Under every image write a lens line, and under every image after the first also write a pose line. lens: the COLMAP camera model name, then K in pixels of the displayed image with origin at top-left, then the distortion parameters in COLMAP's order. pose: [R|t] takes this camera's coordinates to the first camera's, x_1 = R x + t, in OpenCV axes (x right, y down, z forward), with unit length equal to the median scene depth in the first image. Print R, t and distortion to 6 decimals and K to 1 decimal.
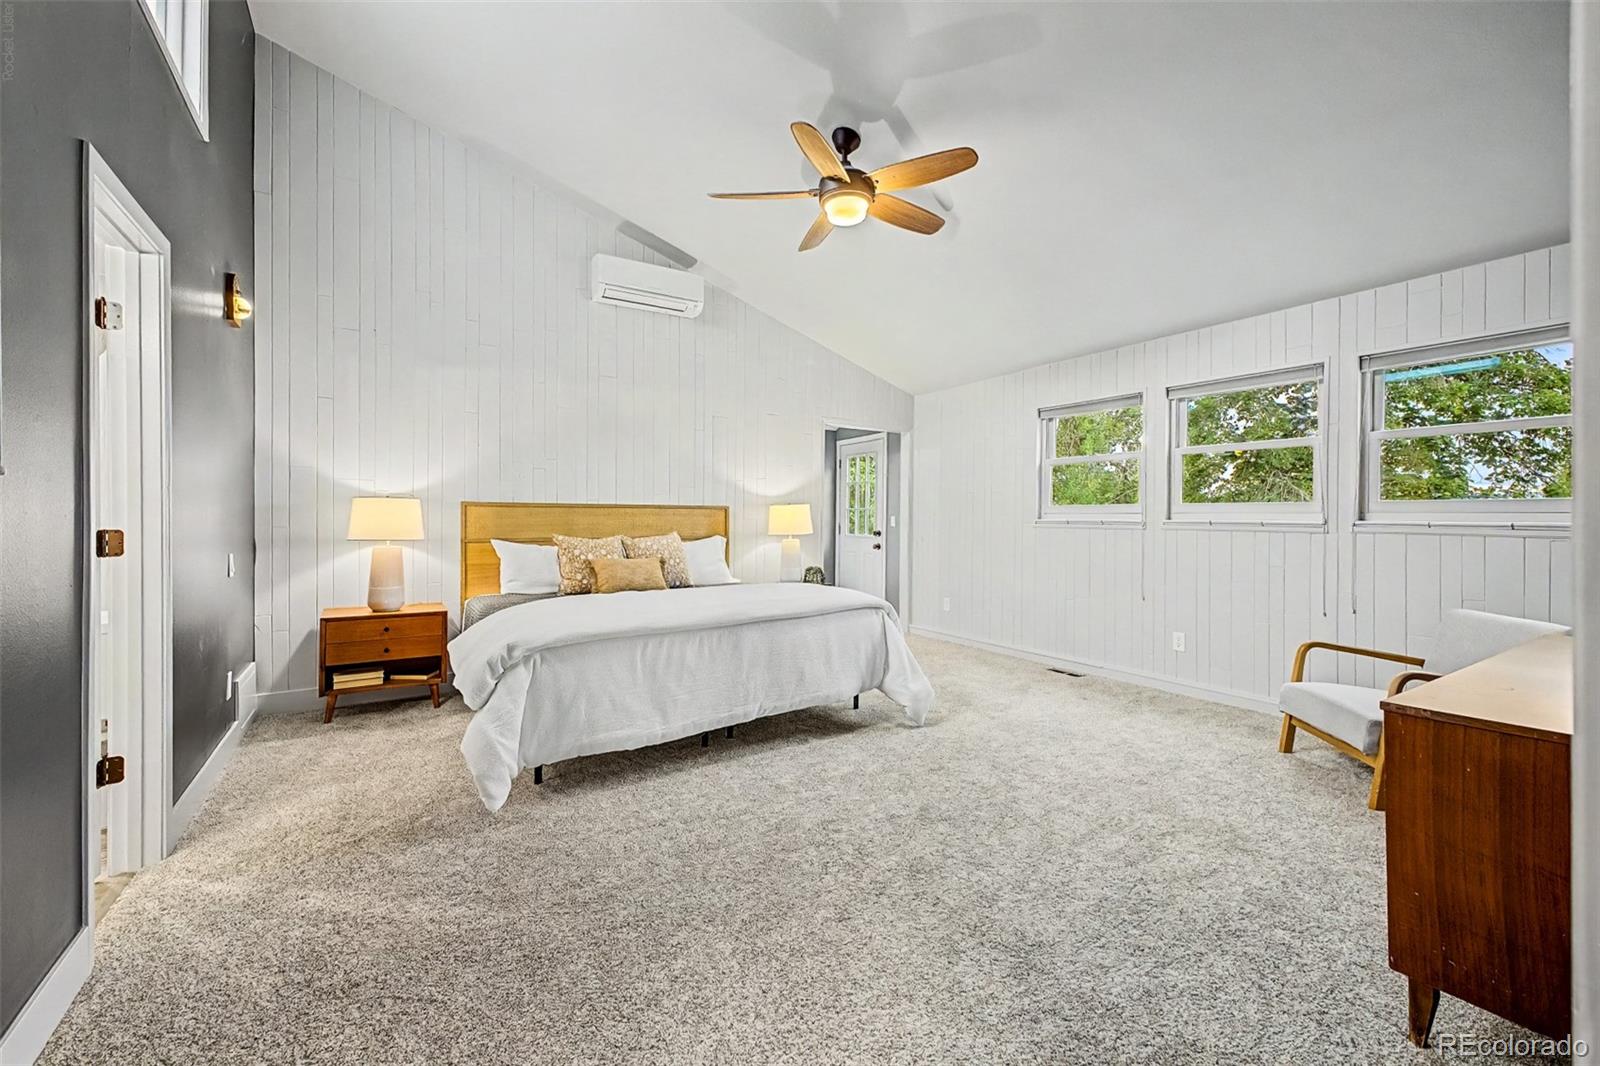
lens RADIAL K [[648.1, 0, 828.6], [0, 648.1, 518.7], [0, 0, 1]] dist [0.023879, -0.003370]
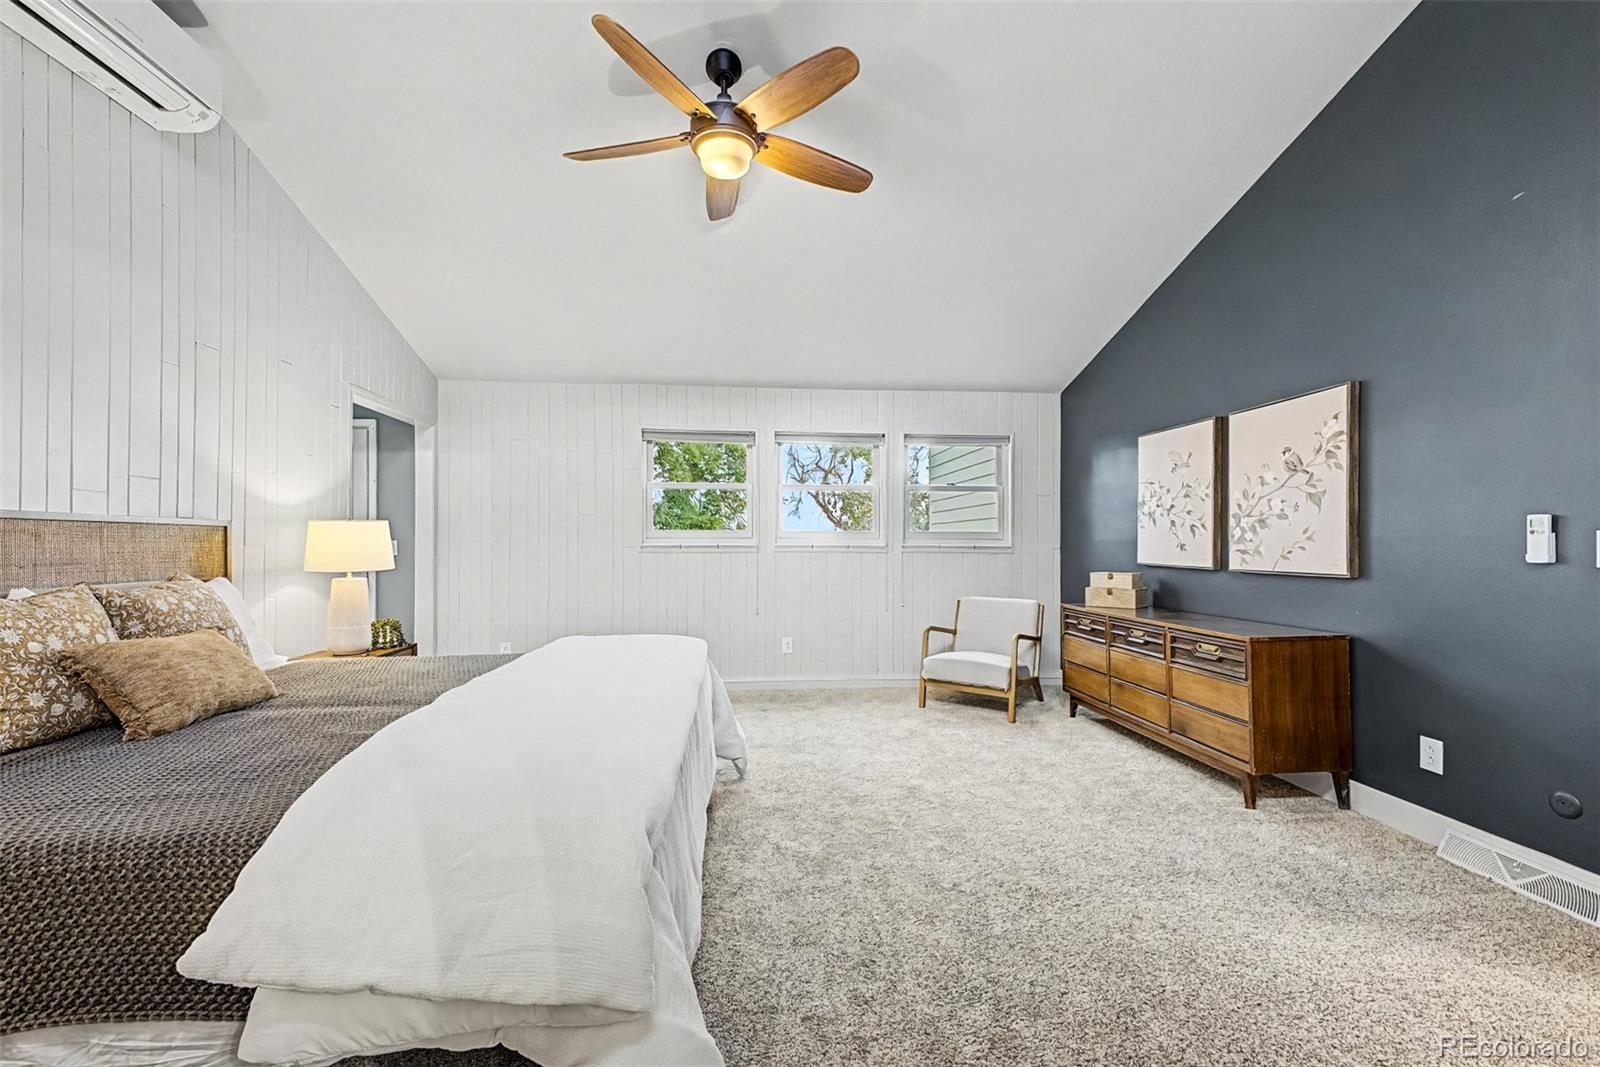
lens RADIAL K [[648.1, 0, 798.7], [0, 648.1, 547.8], [0, 0, 1]] dist [0.023879, -0.003370]
pose [[0.479104, -0.008629, 0.877716, -0.539913], [0.001551, 0.999958, 0.008984, -0.002419], [-0.877757, -0.002943, 0.479098, 0.453530]]
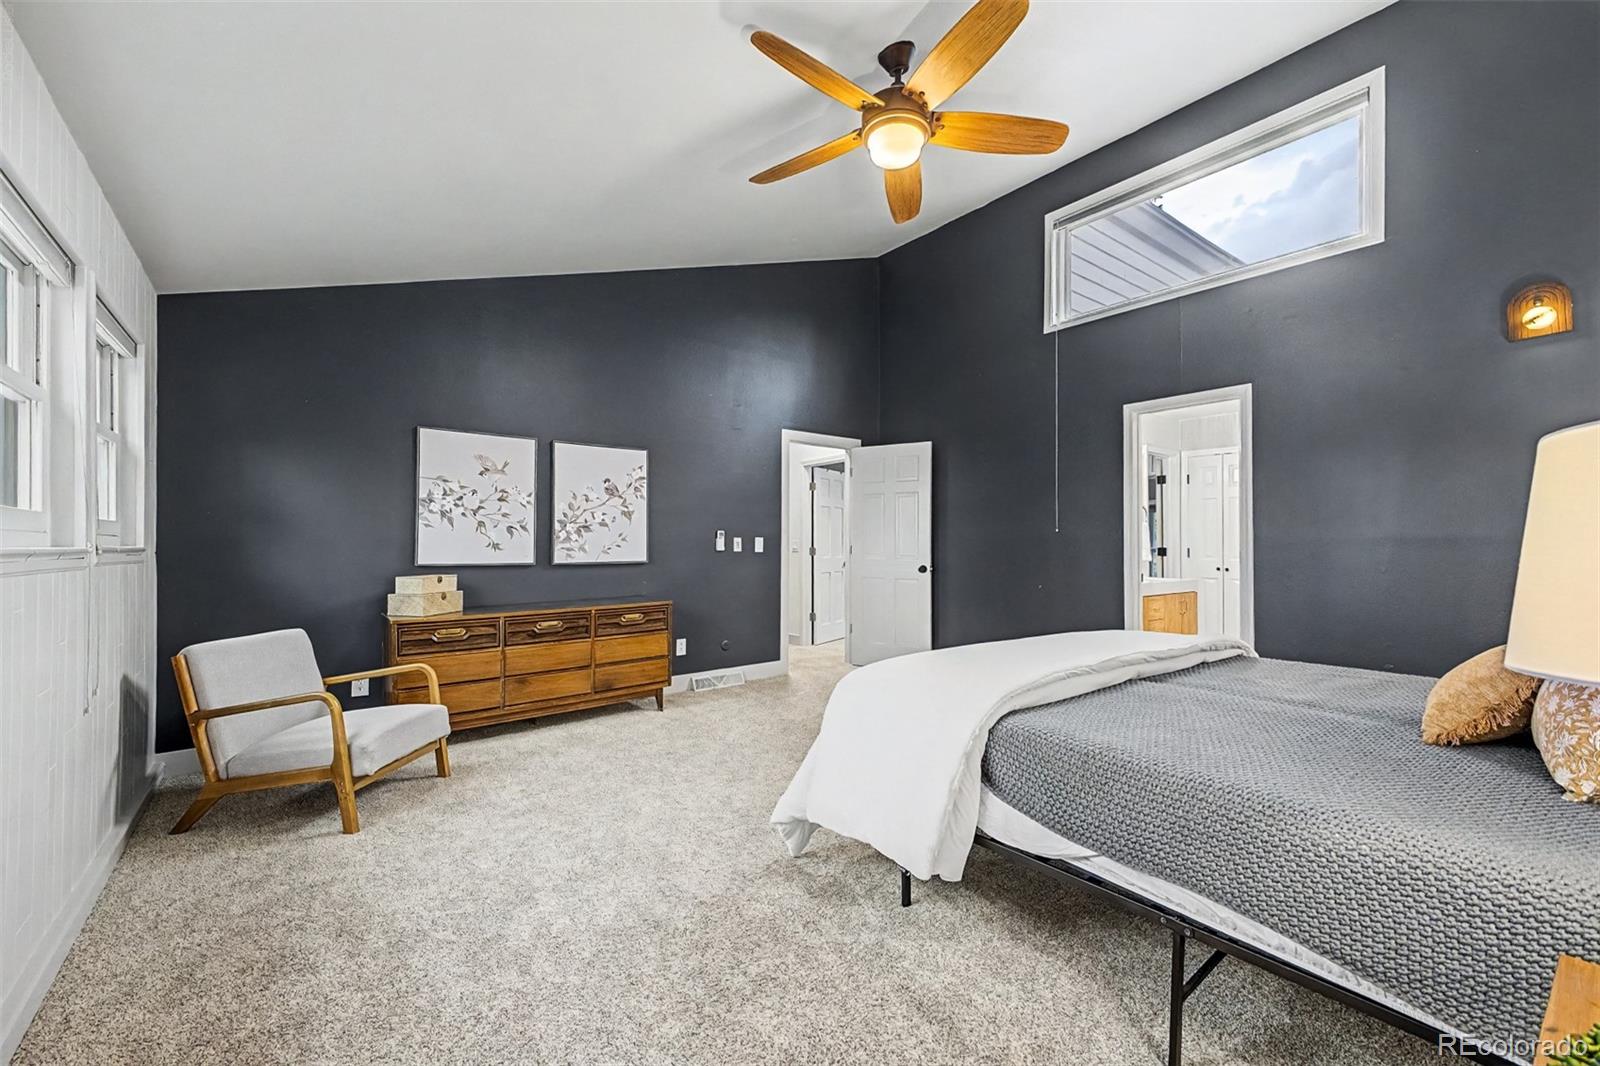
lens RADIAL K [[648.1, 0, 796.2], [0, 648.1, 536.7], [0, 0, 1]] dist [0.023879, -0.003370]
pose [[-0.998370, -0.005963, -0.056755, 0.145929], [-0.005634, 0.999966, -0.005962, -0.005610], [0.056789, -0.005633, -0.998370, 1.482030]]
